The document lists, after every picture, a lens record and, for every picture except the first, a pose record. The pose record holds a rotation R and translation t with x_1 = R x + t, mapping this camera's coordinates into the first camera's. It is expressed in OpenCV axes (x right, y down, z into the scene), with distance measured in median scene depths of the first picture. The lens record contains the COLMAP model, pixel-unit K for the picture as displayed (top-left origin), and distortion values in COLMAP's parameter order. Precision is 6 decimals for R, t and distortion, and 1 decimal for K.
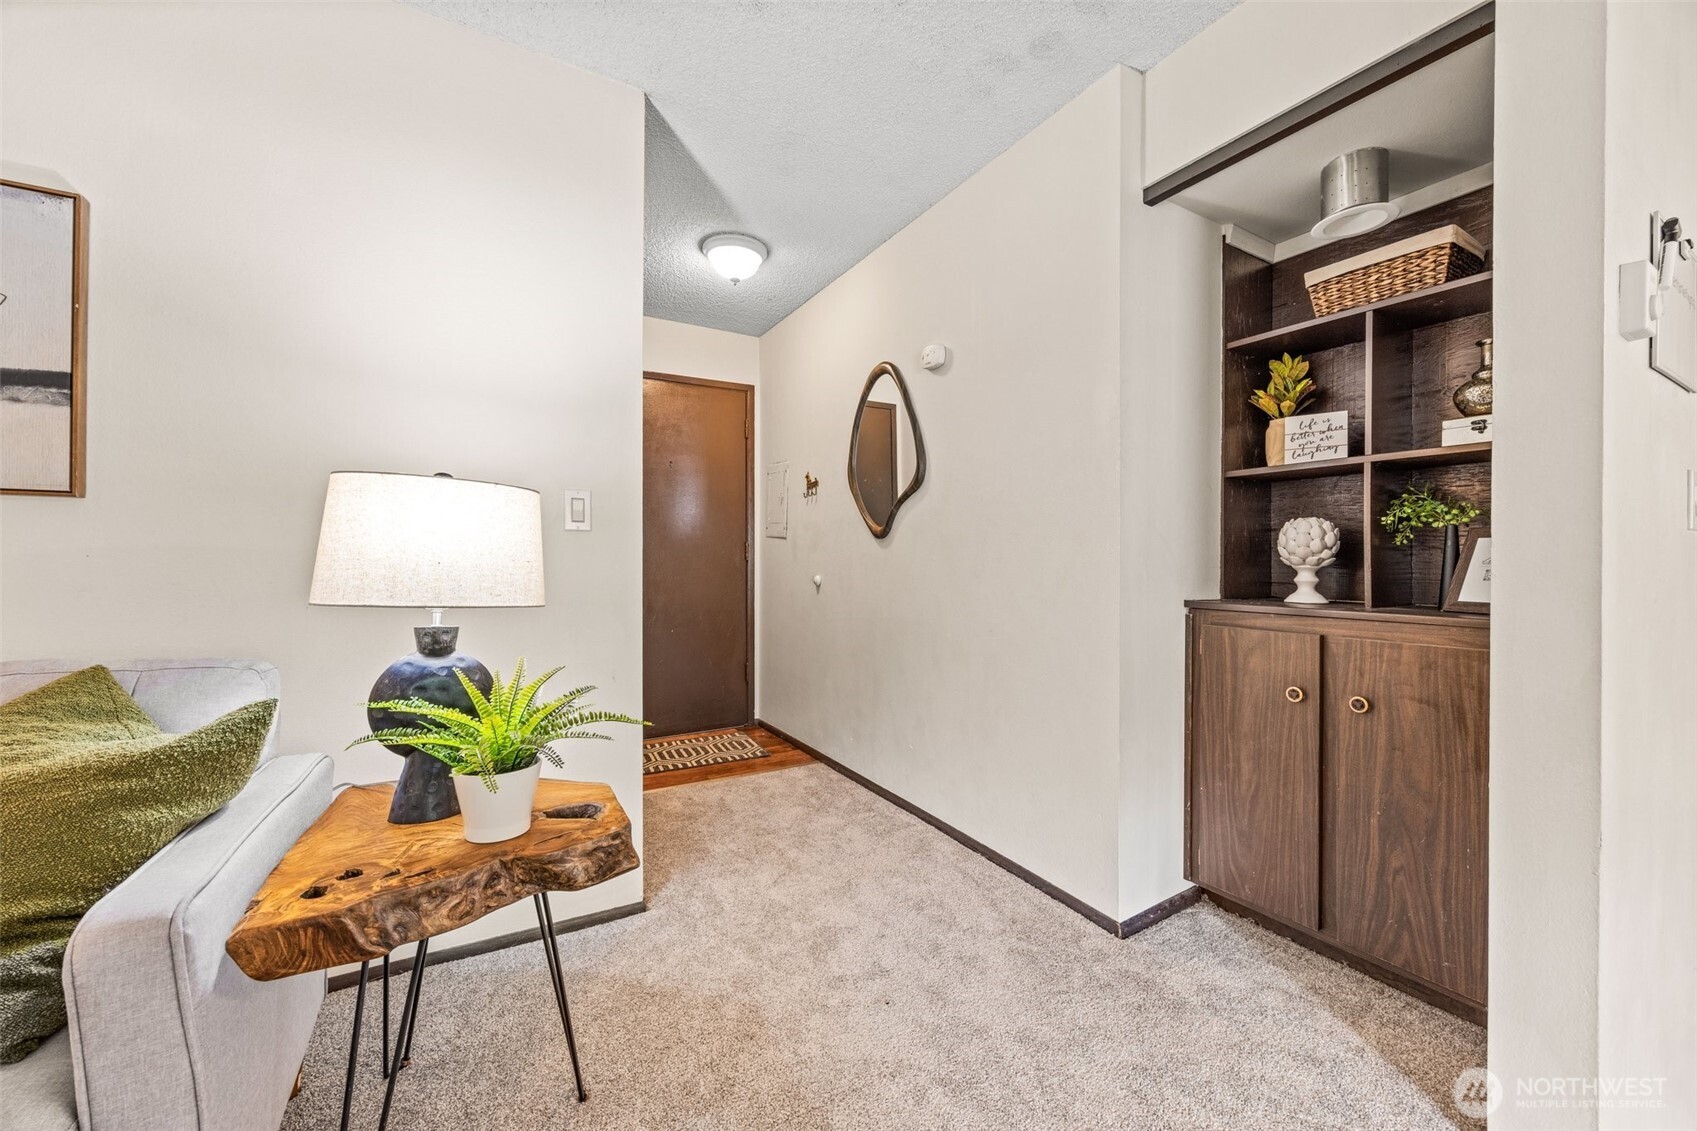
lens RADIAL K [[649.7, 0, 855.9], [0, 649.7, 562.6], [0, 0, 1]] dist [0.002010, 0.000042]
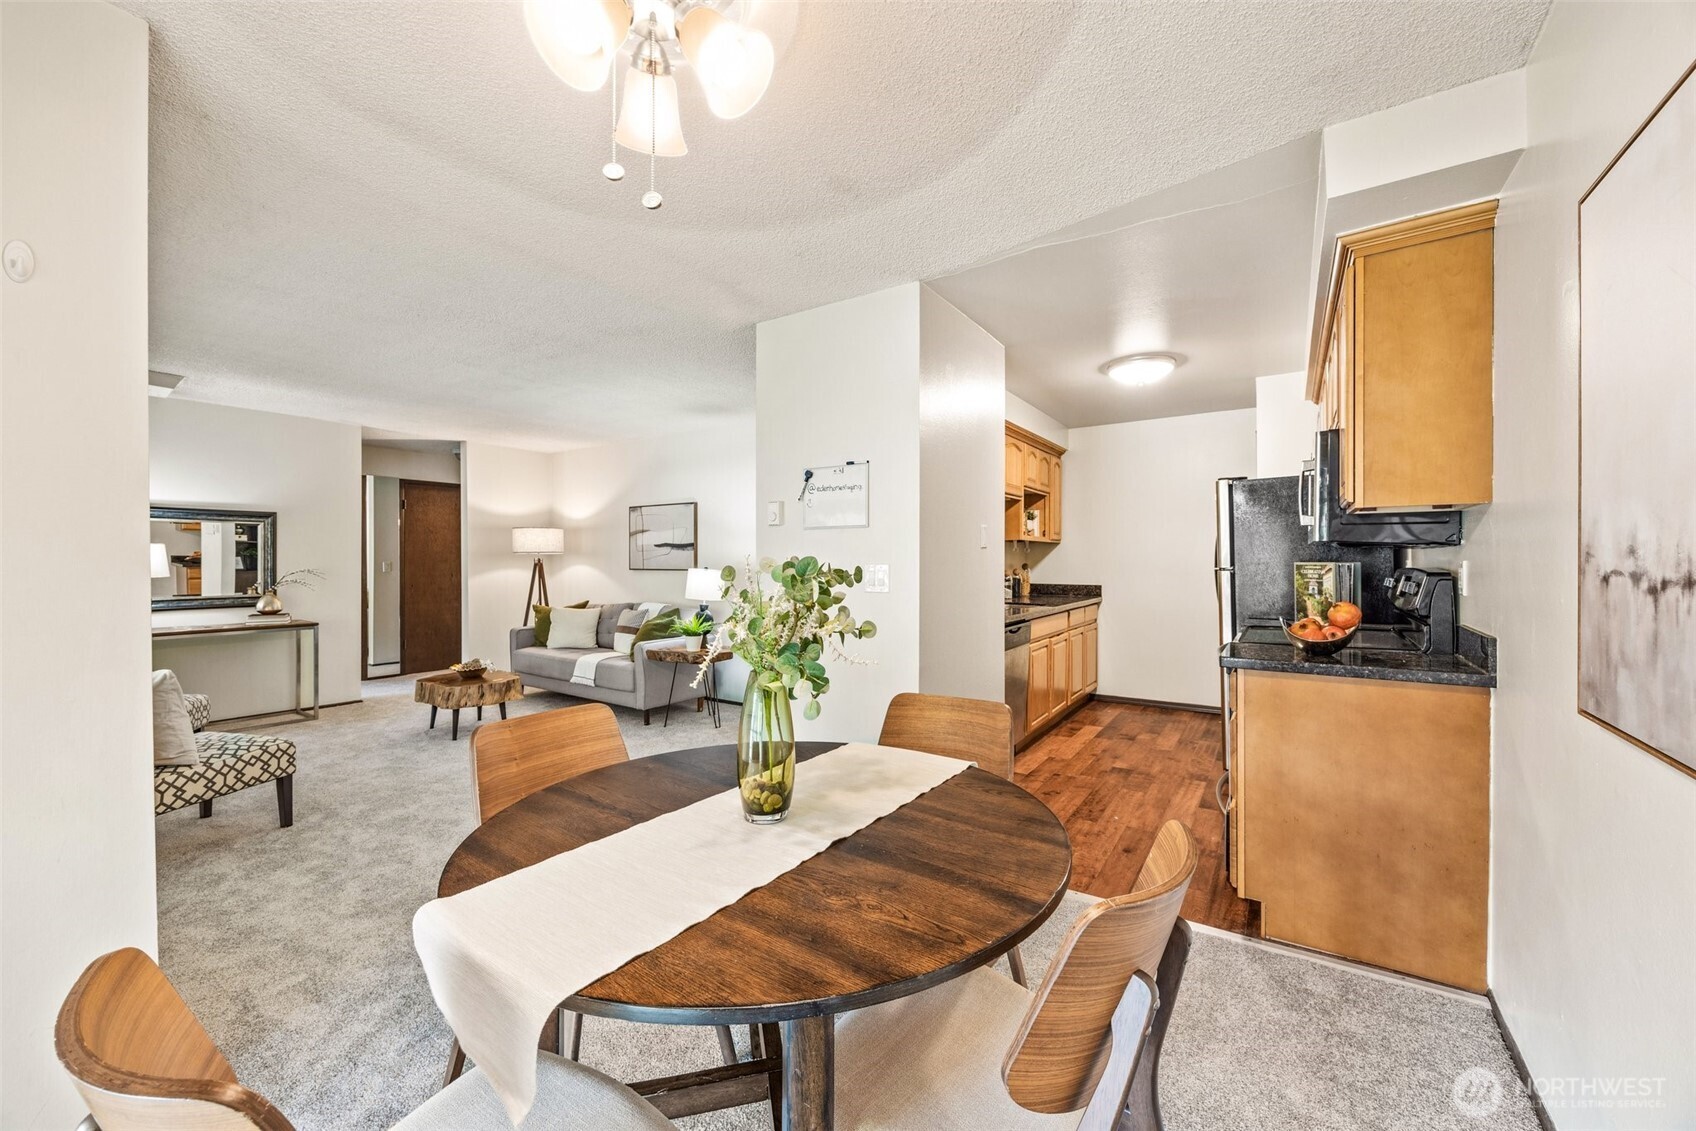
lens RADIAL K [[649.3, 0, 849.7], [0, 649.3, 556.2], [0, 0, 1]] dist [0.002010, 0.000042]
pose [[0.448137, -0.008398, -0.893926, 4.259888], [-0.003889, 0.999928, -0.011343, -0.202848], [0.893957, 0.008559, 0.448072, -0.045797]]
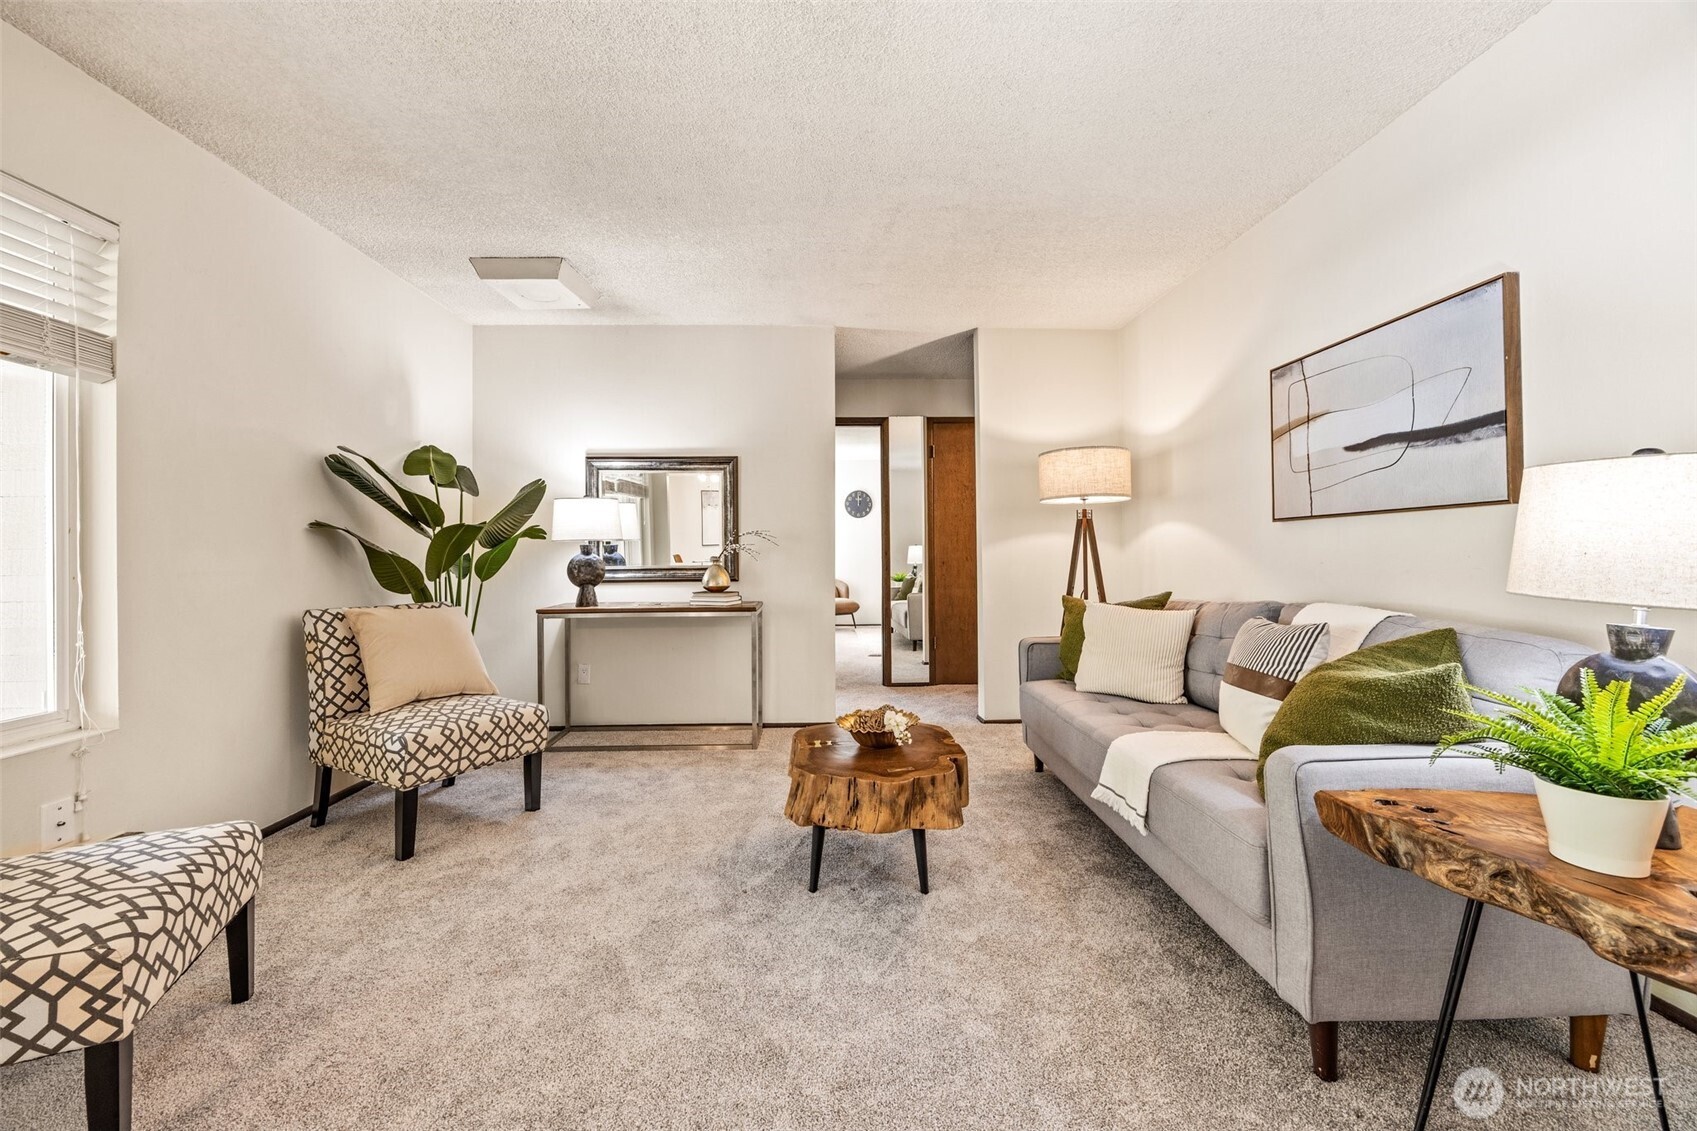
lens RADIAL K [[649.7, 0, 848.7], [0, 649.7, 549.3], [0, 0, 1]] dist [0.002010, 0.000042]
pose [[-0.459464, -0.009042, -0.888150, 0.748156], [0.001633, 0.999938, -0.011025, 0.003247], [0.888195, -0.006516, -0.459421, 0.558126]]
